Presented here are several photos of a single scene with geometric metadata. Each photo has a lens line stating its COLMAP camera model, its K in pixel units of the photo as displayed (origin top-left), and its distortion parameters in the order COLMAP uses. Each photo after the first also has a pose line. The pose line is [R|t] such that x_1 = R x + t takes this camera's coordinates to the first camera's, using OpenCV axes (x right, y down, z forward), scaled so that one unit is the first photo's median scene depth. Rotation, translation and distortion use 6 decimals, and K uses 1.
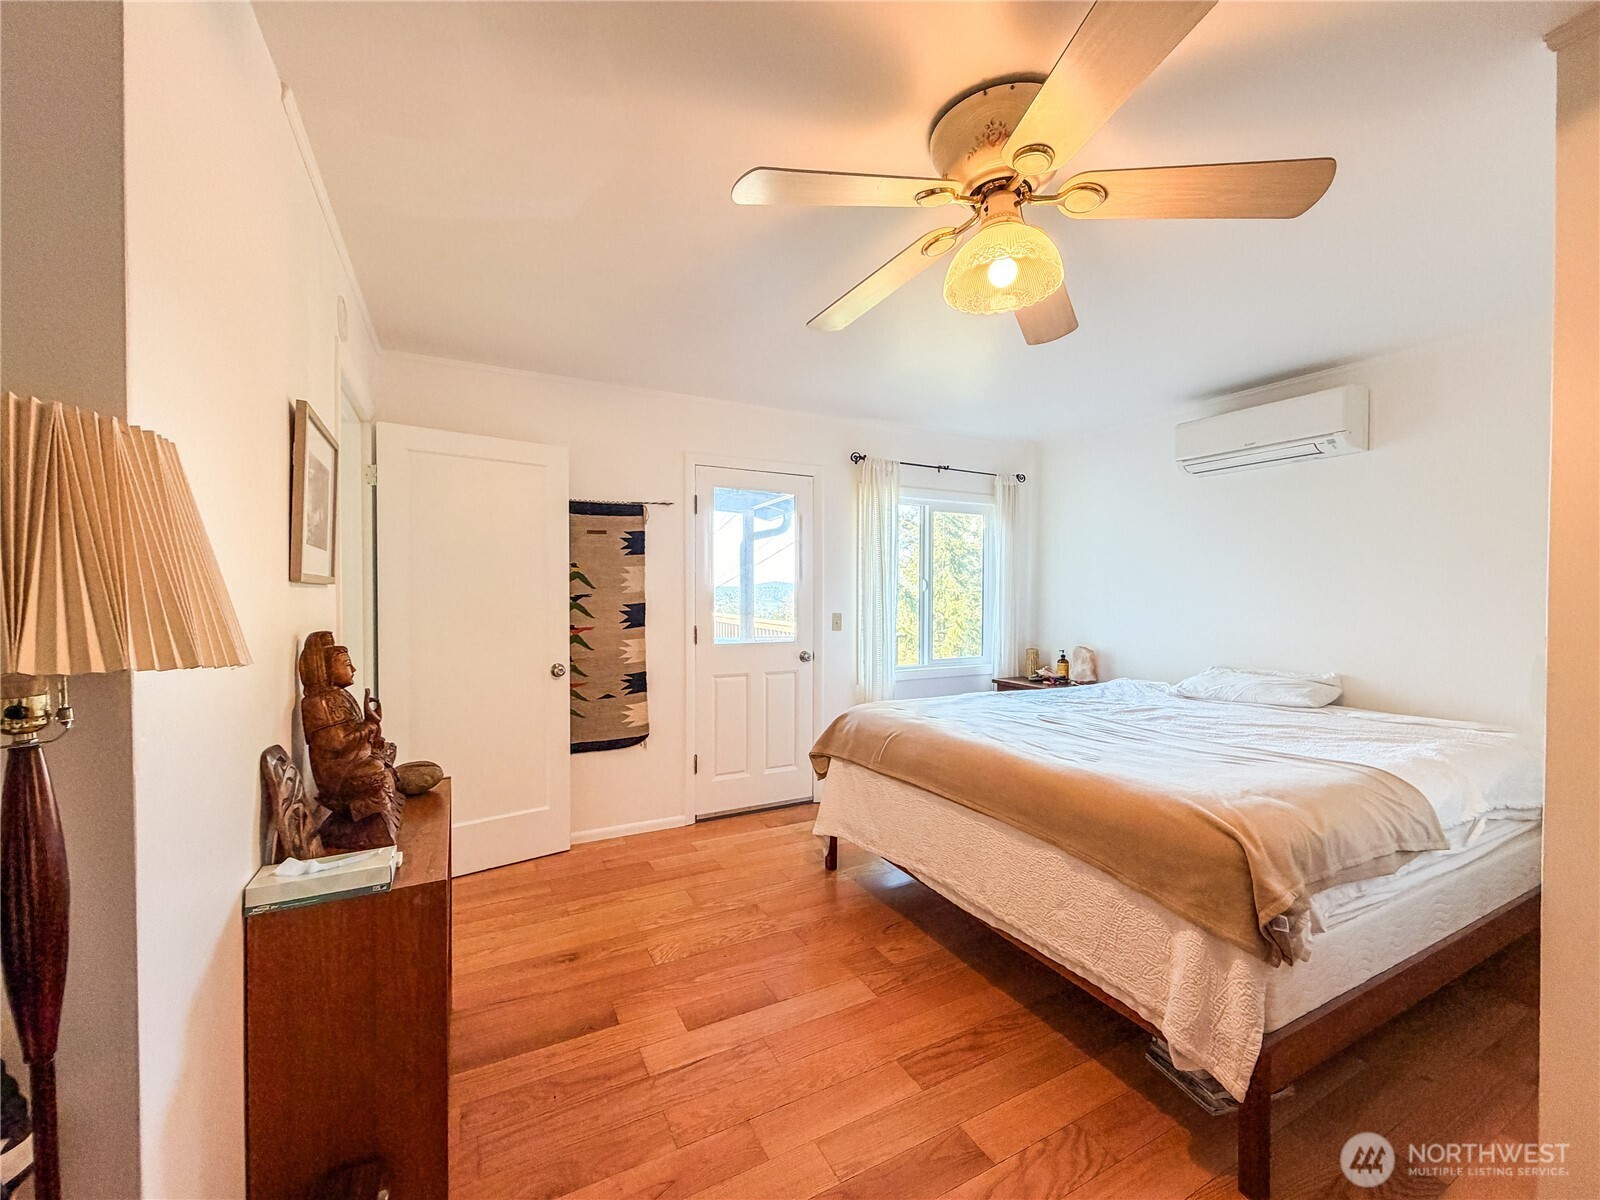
lens RADIAL K [[636.1, 0, 793.0], [0, 636.1, 600.1], [0, 0, 1]] dist [-0.000996, 0.000062]
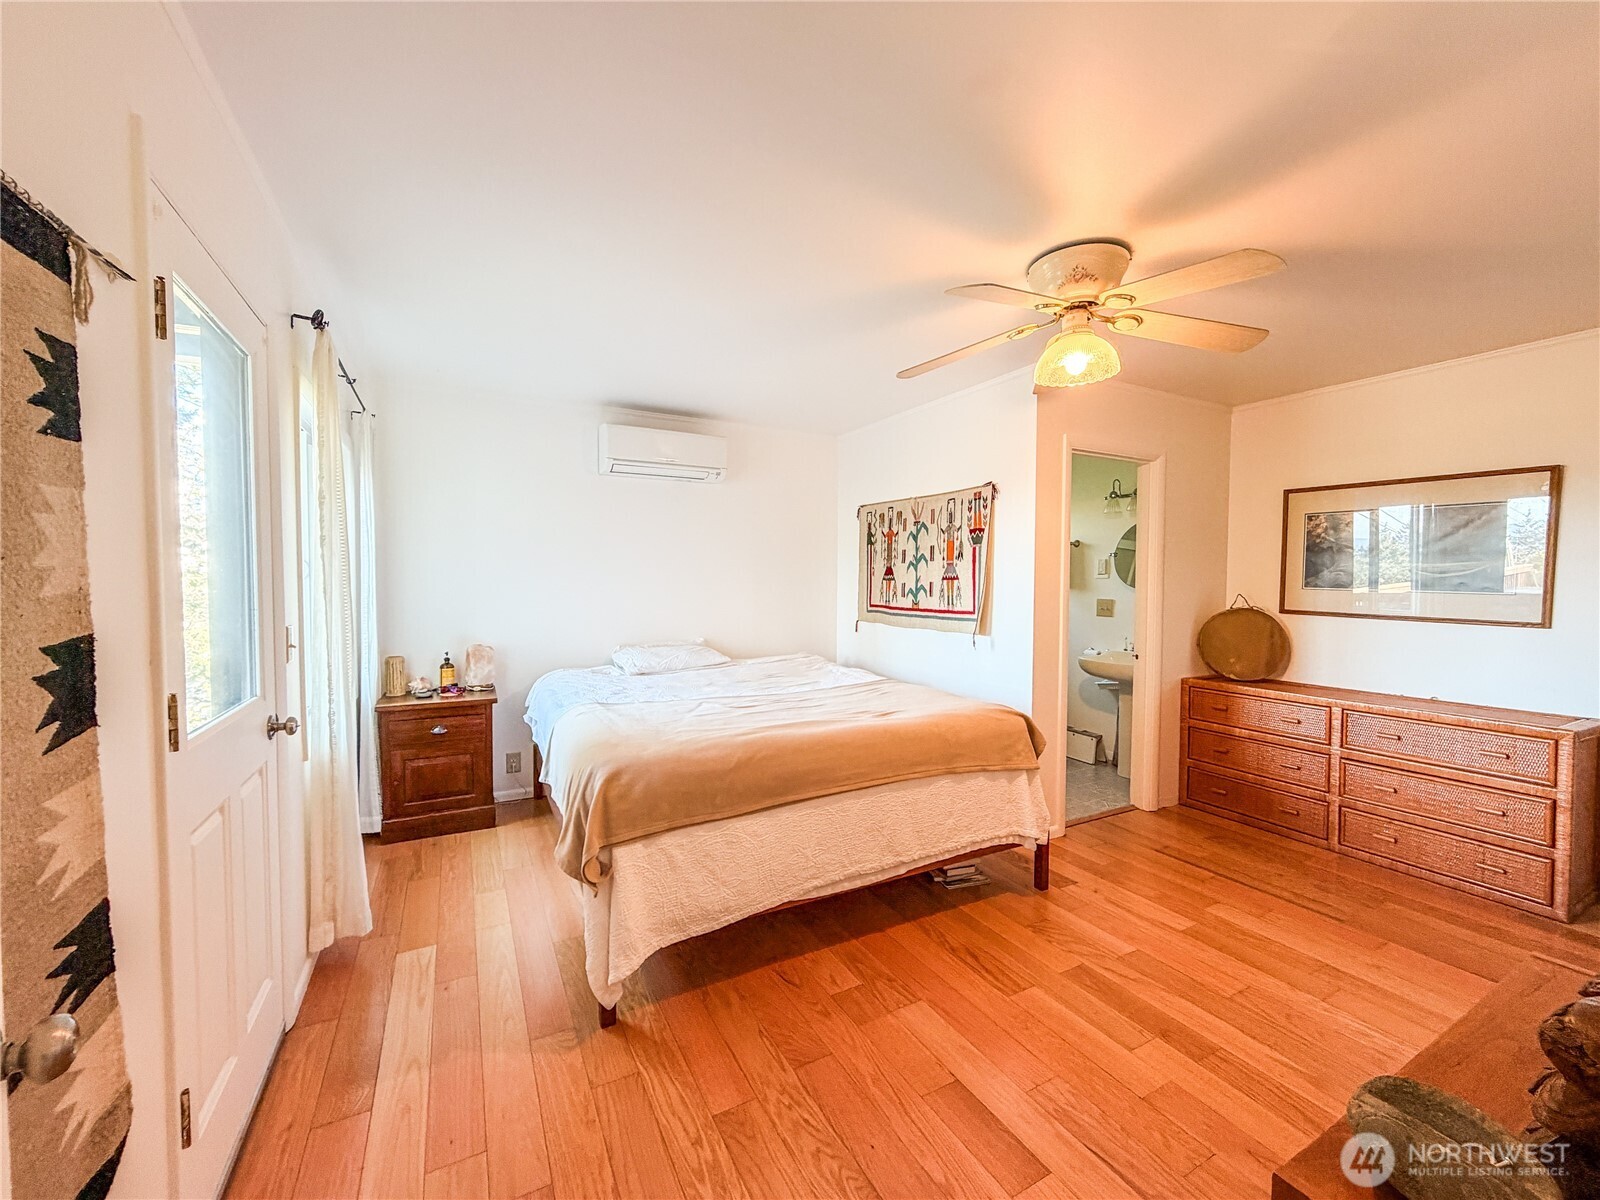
lens RADIAL K [[636.1, 0, 793.0], [0, 636.1, 600.1], [0, 0, 1]] dist [-0.000996, 0.000062]
pose [[-0.015623, -0.036201, 0.999222, -0.737941], [0.008193, 0.999306, 0.036332, -0.024523], [-0.999844, 0.008754, -0.015316, 1.090553]]
